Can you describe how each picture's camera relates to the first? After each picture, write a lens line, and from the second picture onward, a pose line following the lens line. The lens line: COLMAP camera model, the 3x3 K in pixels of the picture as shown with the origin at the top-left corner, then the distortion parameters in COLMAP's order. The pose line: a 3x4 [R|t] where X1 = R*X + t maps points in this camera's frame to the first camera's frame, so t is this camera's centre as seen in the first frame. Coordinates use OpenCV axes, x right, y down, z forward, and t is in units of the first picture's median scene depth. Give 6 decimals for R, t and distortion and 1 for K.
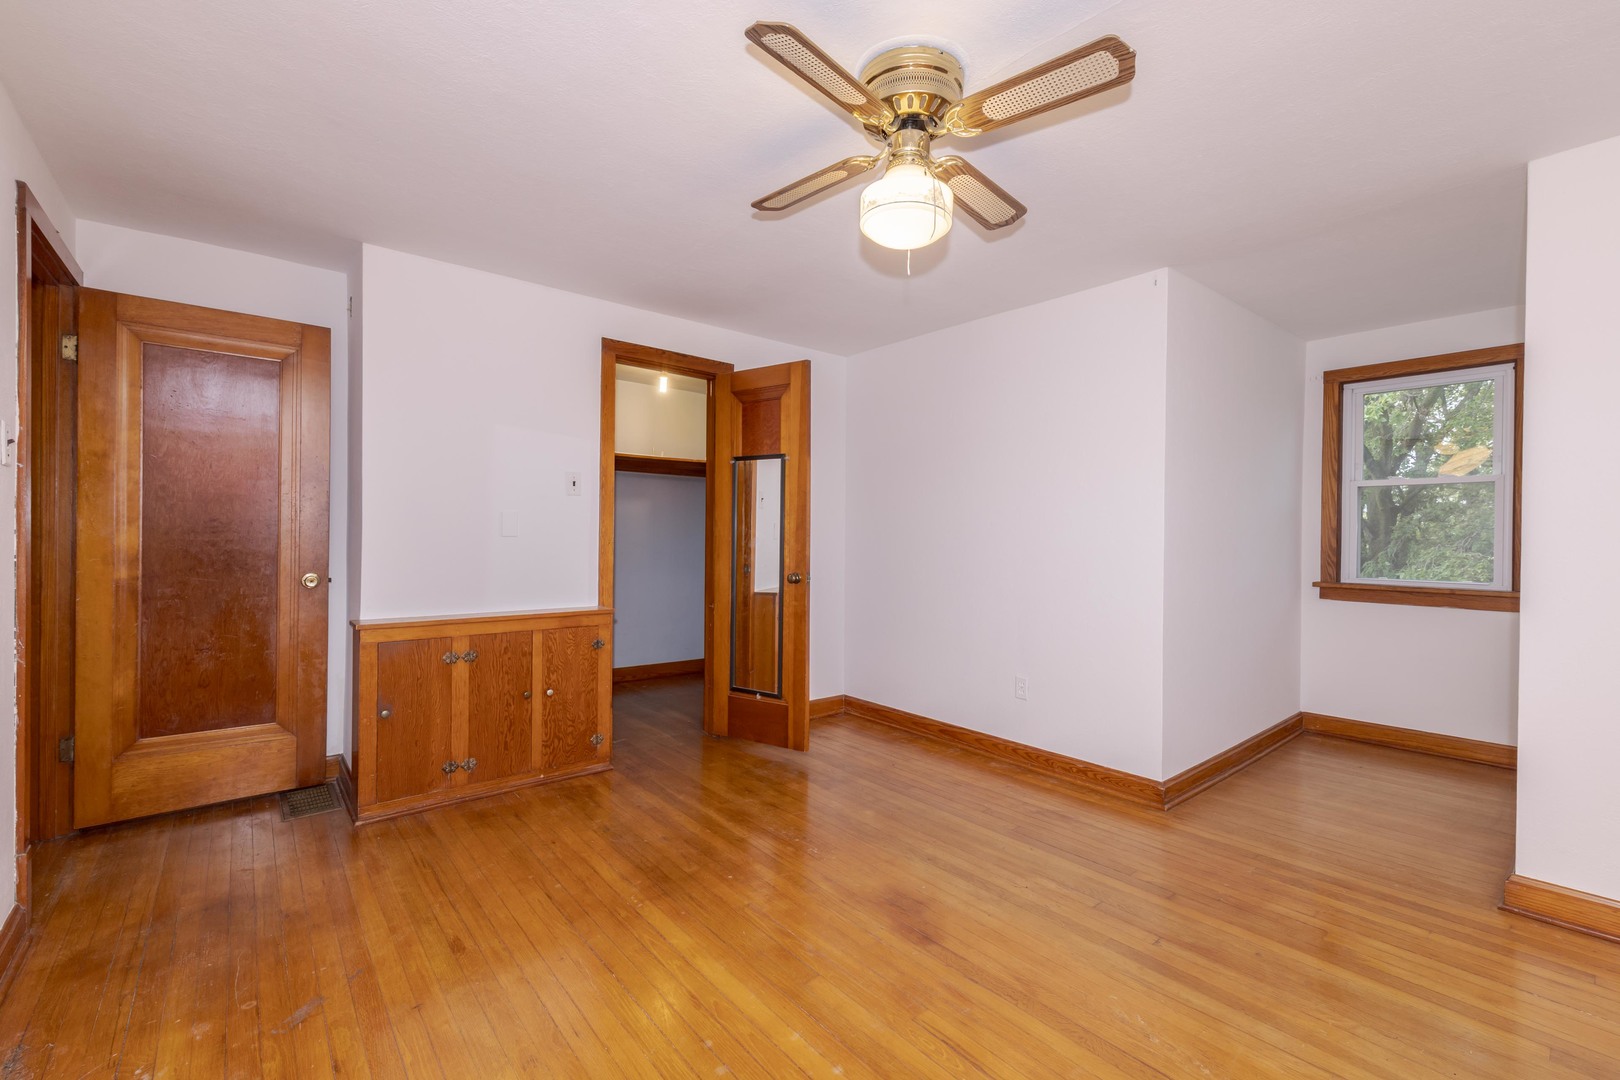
lens RADIAL K [[698.8, 0, 813.1], [0, 698.8, 537.4], [0, 0, 1]] dist [0.001040, 0.000023]
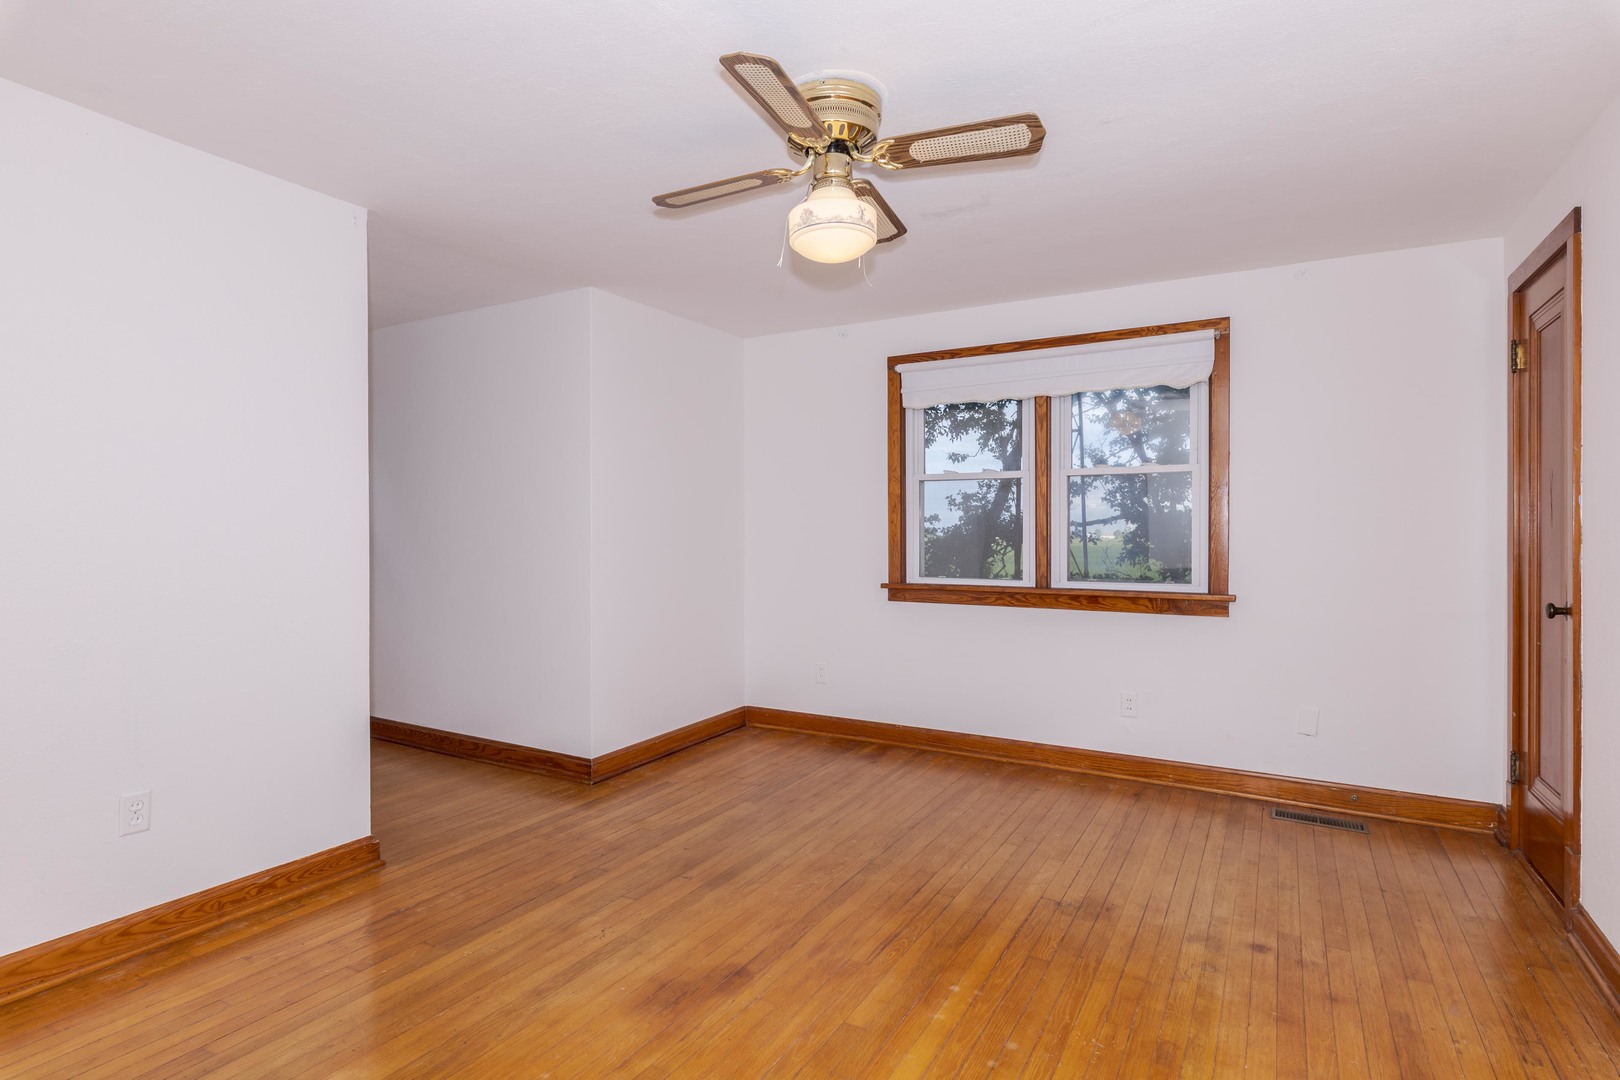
lens RADIAL K [[830.6, 0, 810.8], [0, 830.6, 544.3], [0, 0, 1]] dist [0.003009, -0.000333]
pose [[-0.358432, -0.019531, 0.933351, -0.774039], [0.000931, 0.999773, 0.021279, -0.015925], [-0.933555, 0.008496, -0.358333, 1.130356]]
